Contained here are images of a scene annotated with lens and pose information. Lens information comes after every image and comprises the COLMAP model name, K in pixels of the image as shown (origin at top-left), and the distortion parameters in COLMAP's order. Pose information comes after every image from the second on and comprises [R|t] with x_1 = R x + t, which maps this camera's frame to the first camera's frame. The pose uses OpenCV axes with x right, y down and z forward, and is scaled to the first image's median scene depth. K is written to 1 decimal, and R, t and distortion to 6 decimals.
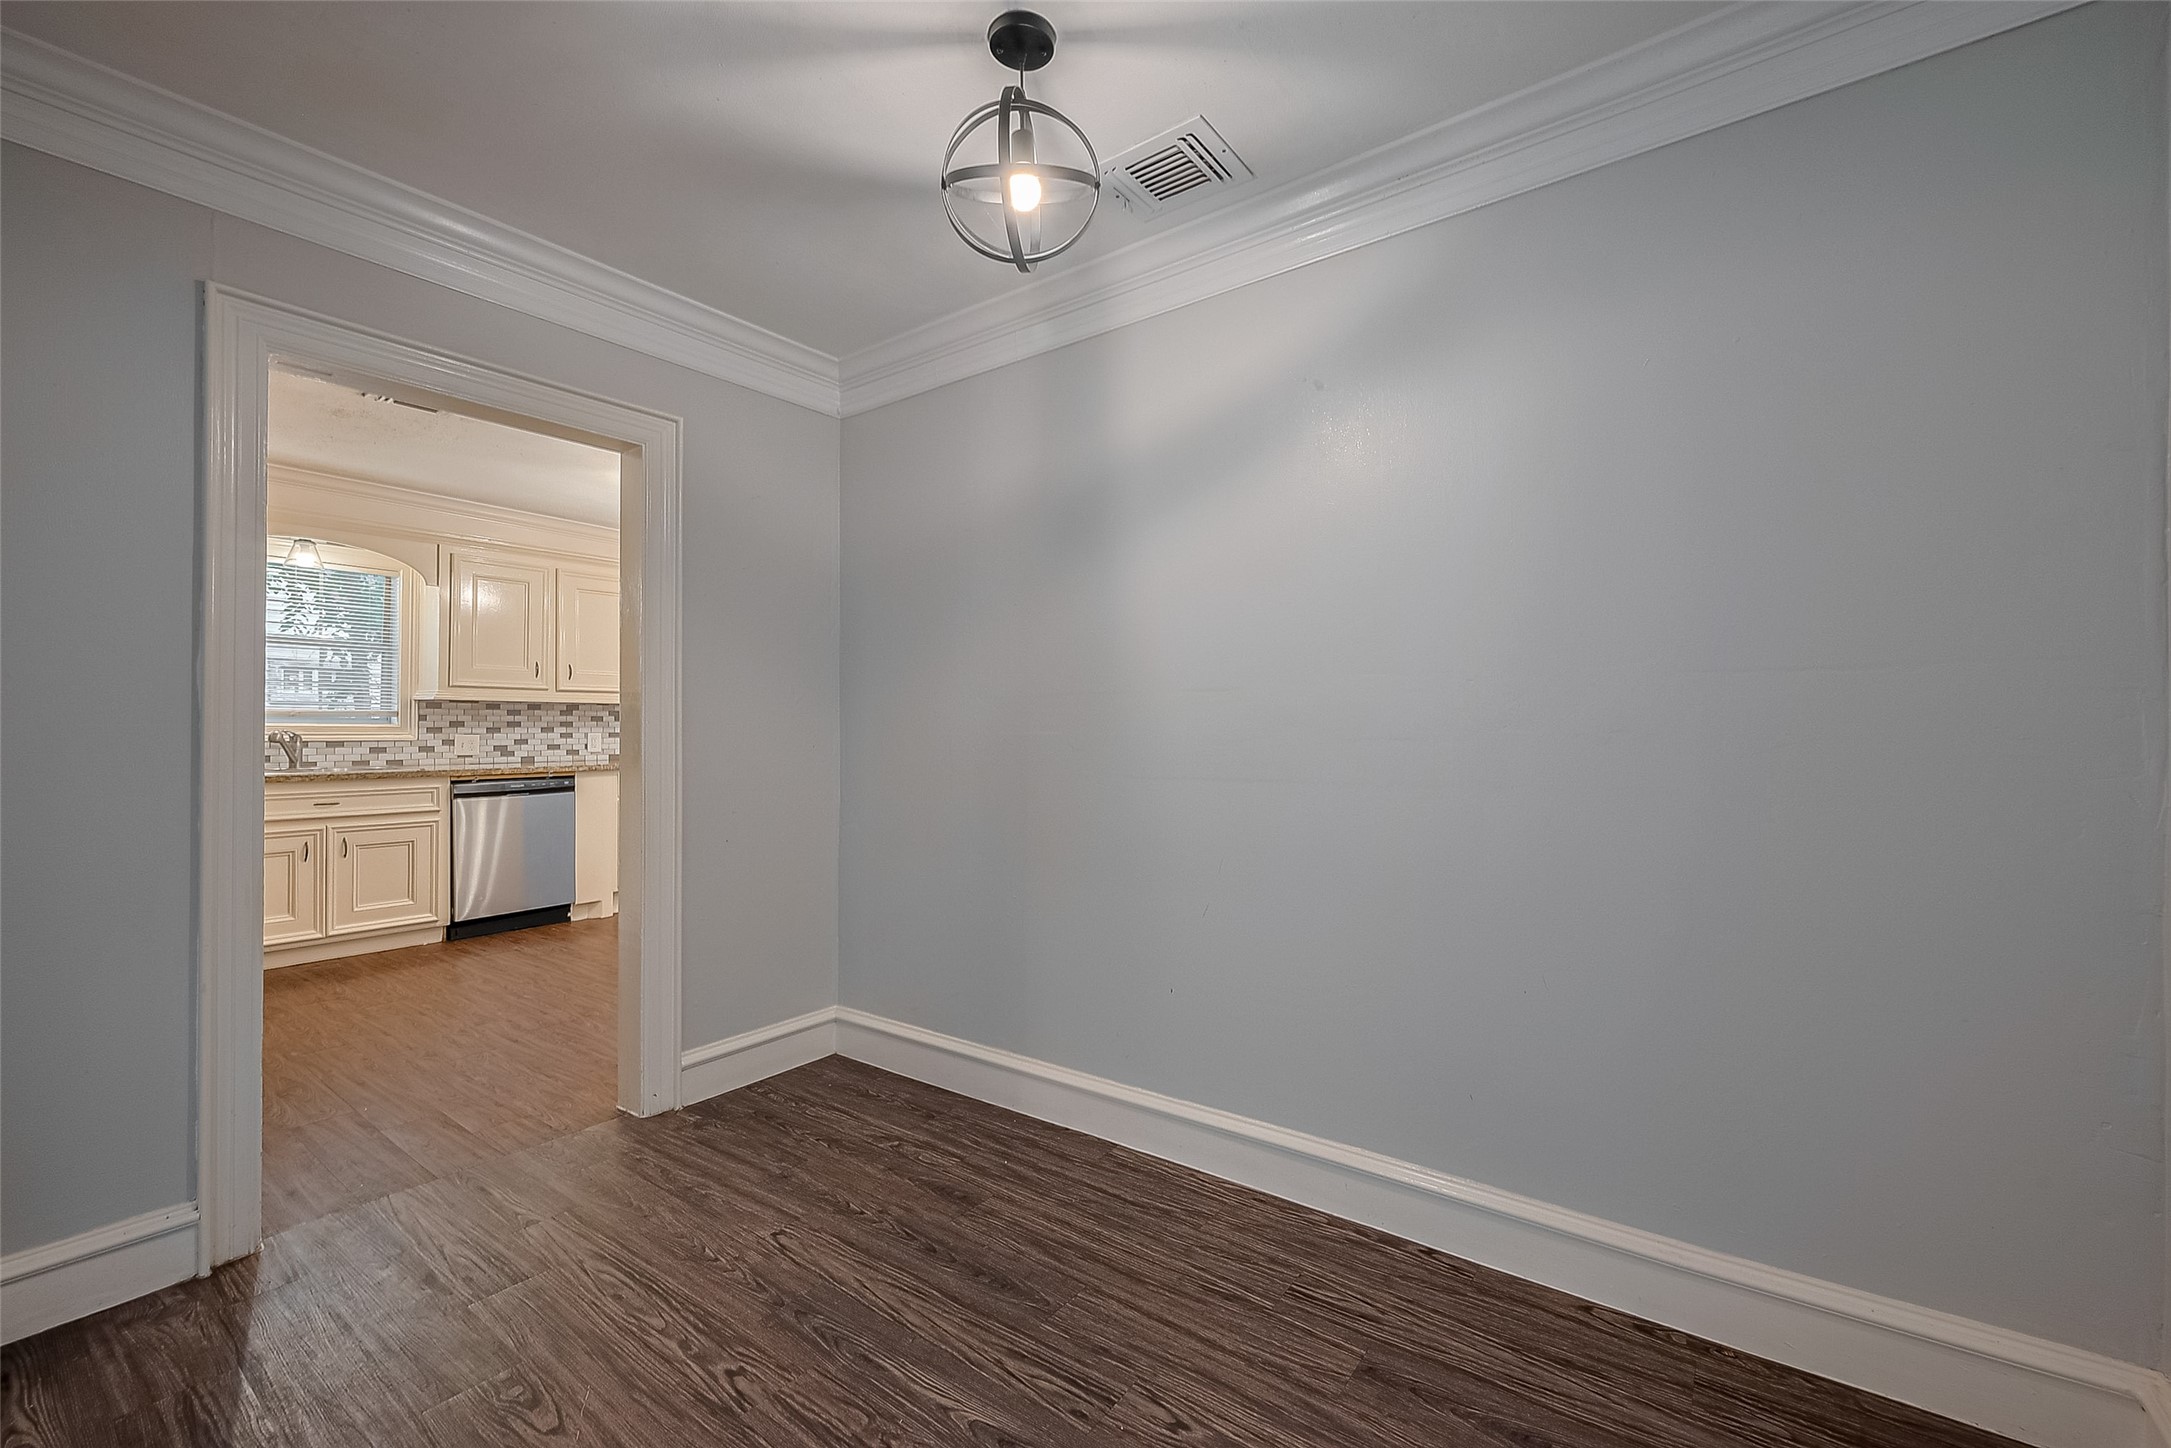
lens RADIAL K [[884.2, 0, 1072.3], [0, 884.2, 731.4], [0, 0, 1]] dist [0.000360, 0.000720]
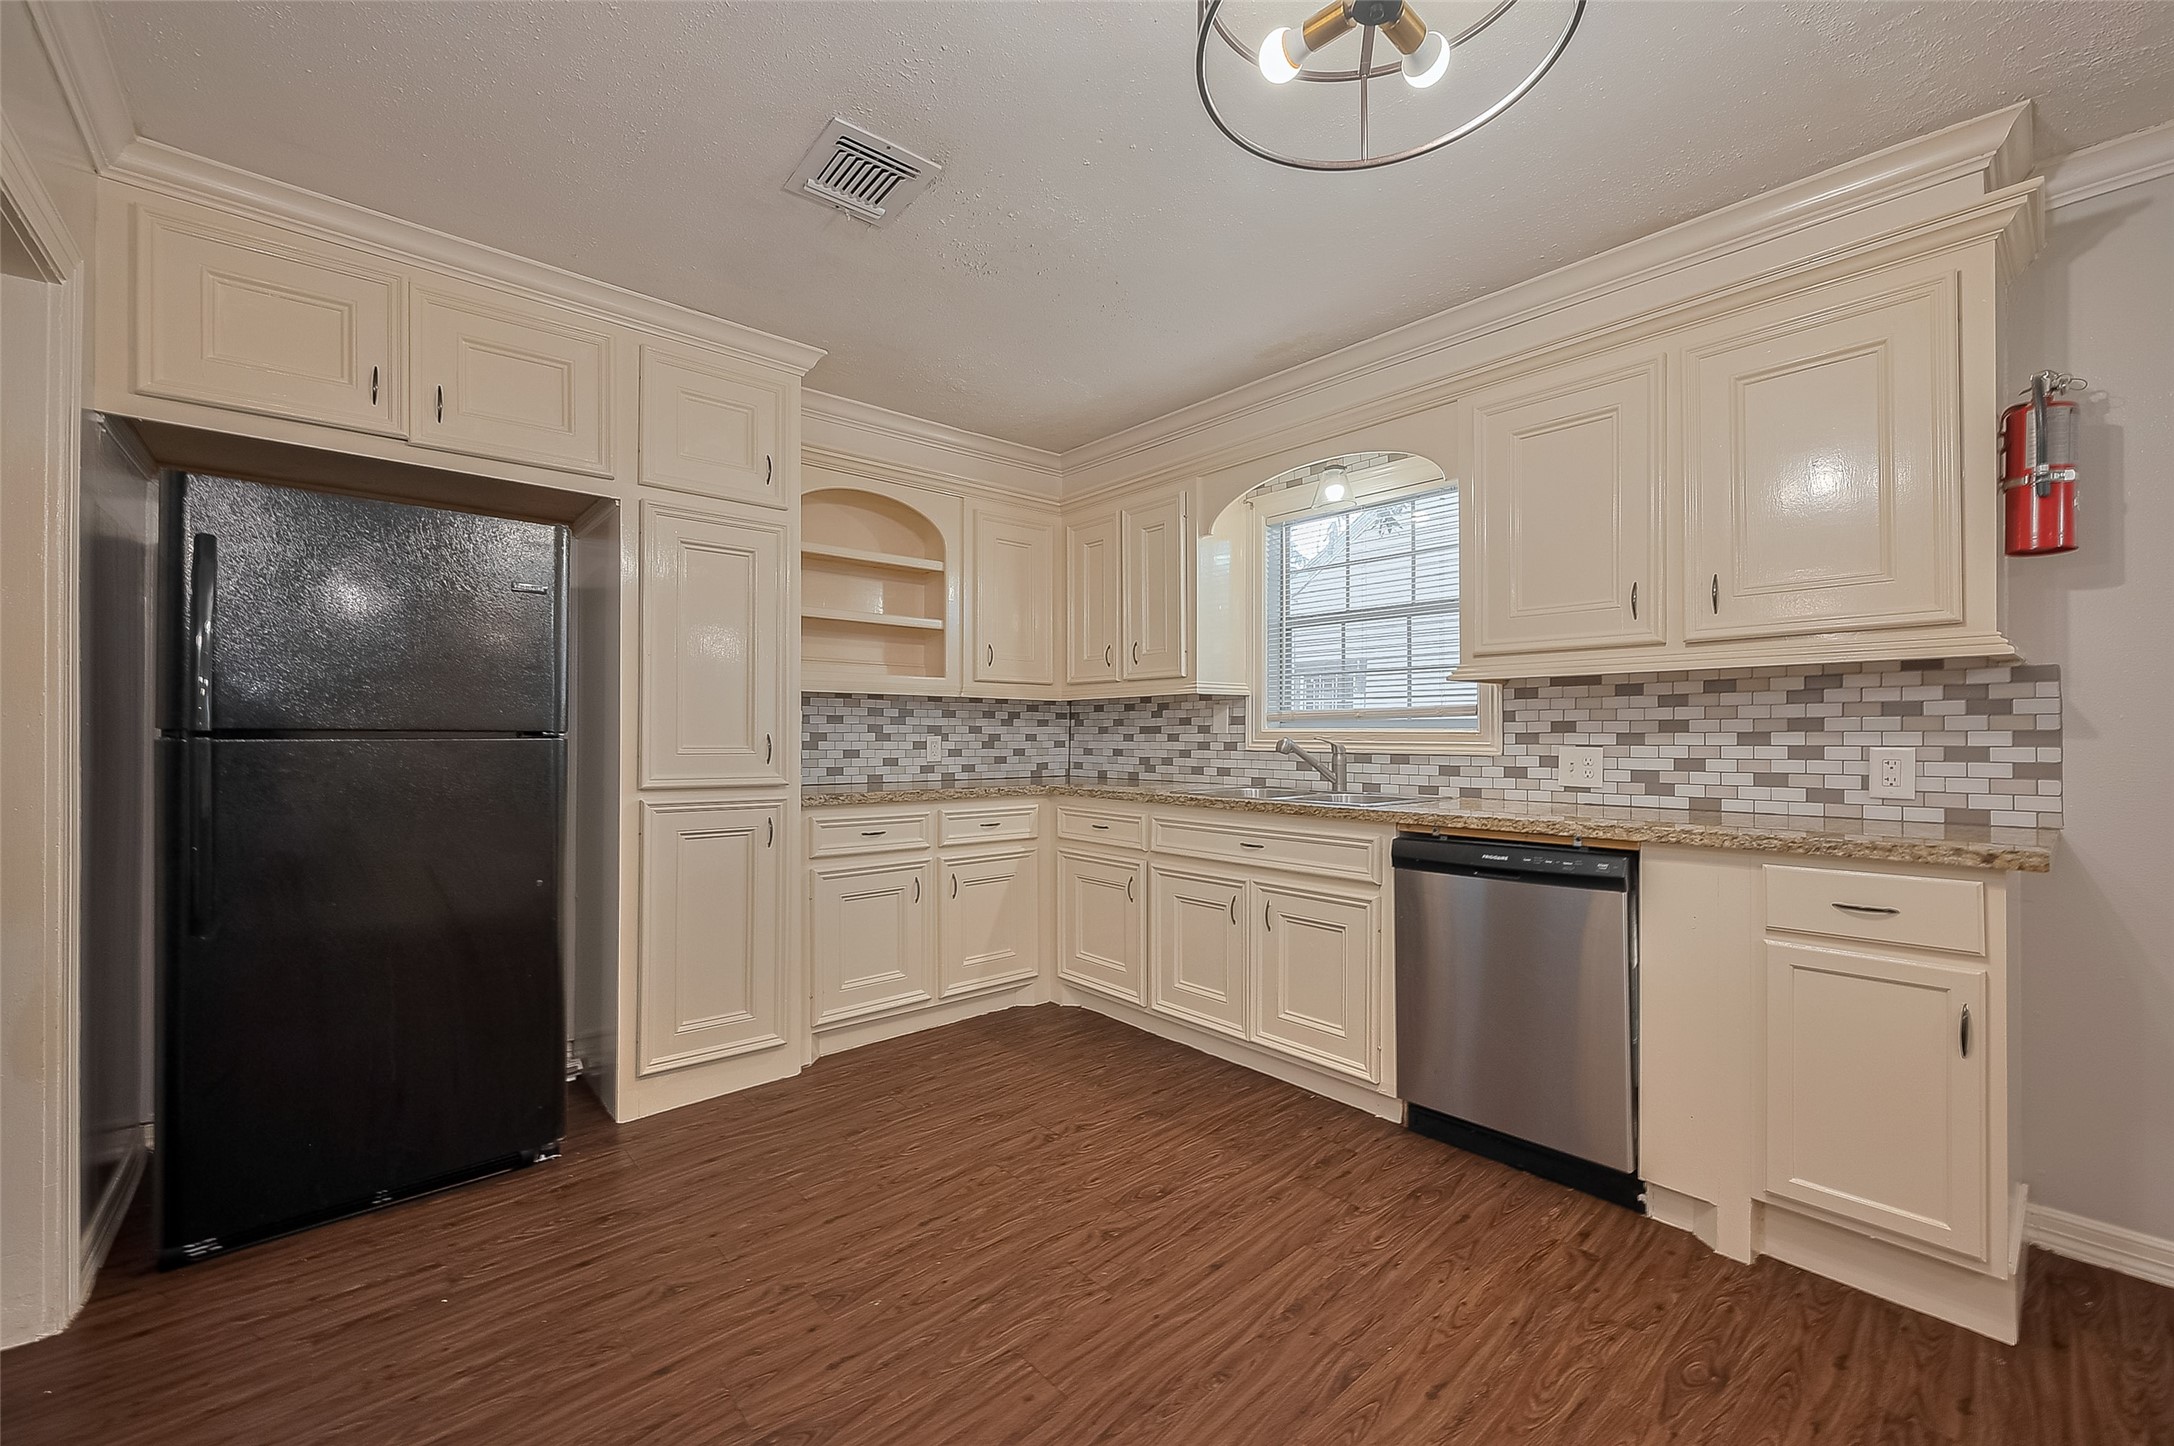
lens RADIAL K [[893.2, 0, 1031.8], [0, 893.2, 730.1], [0, 0, 1]] dist [-0.003812, 0.000164]
pose [[-0.194318, -0.009852, -0.980889, -0.117400], [-0.006914, 0.999938, -0.008674, 0.000421], [0.980914, 0.005096, -0.194375, 0.816151]]
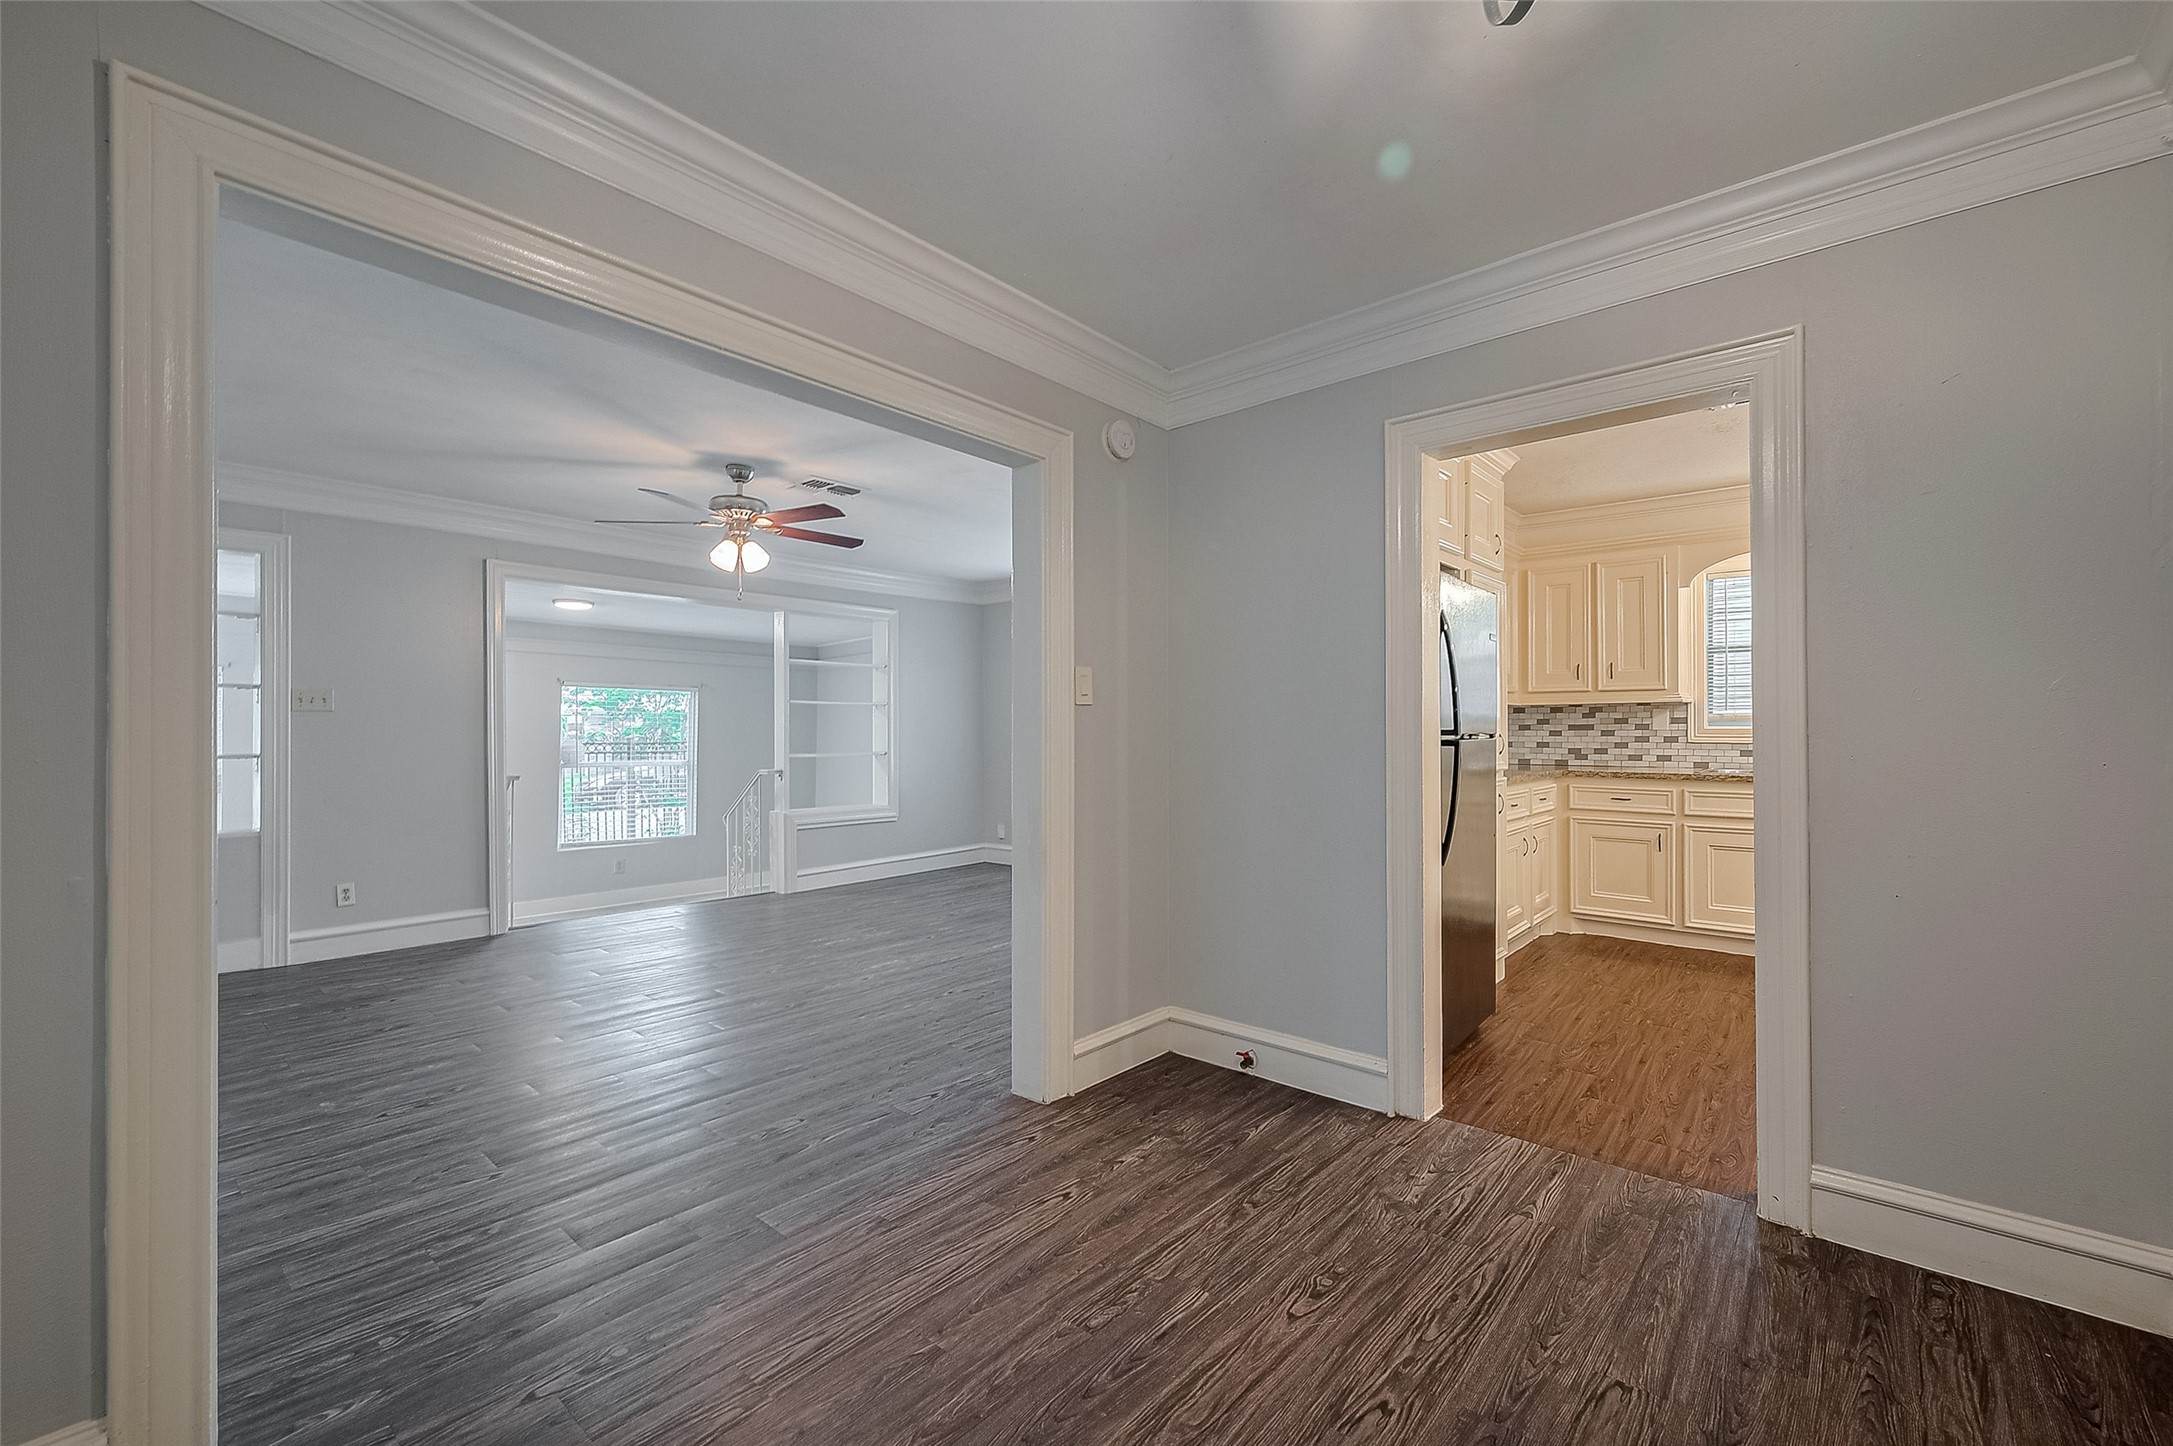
lens RADIAL K [[892.8, 0, 1092.4], [0, 892.8, 726.8], [0, 0, 1]] dist [-0.003812, 0.000164]
pose [[-0.053041, -0.006035, -0.998574, 0.175897], [-0.002377, 0.999980, -0.005918, -0.000616], [0.998590, 0.002060, -0.053054, 0.216751]]
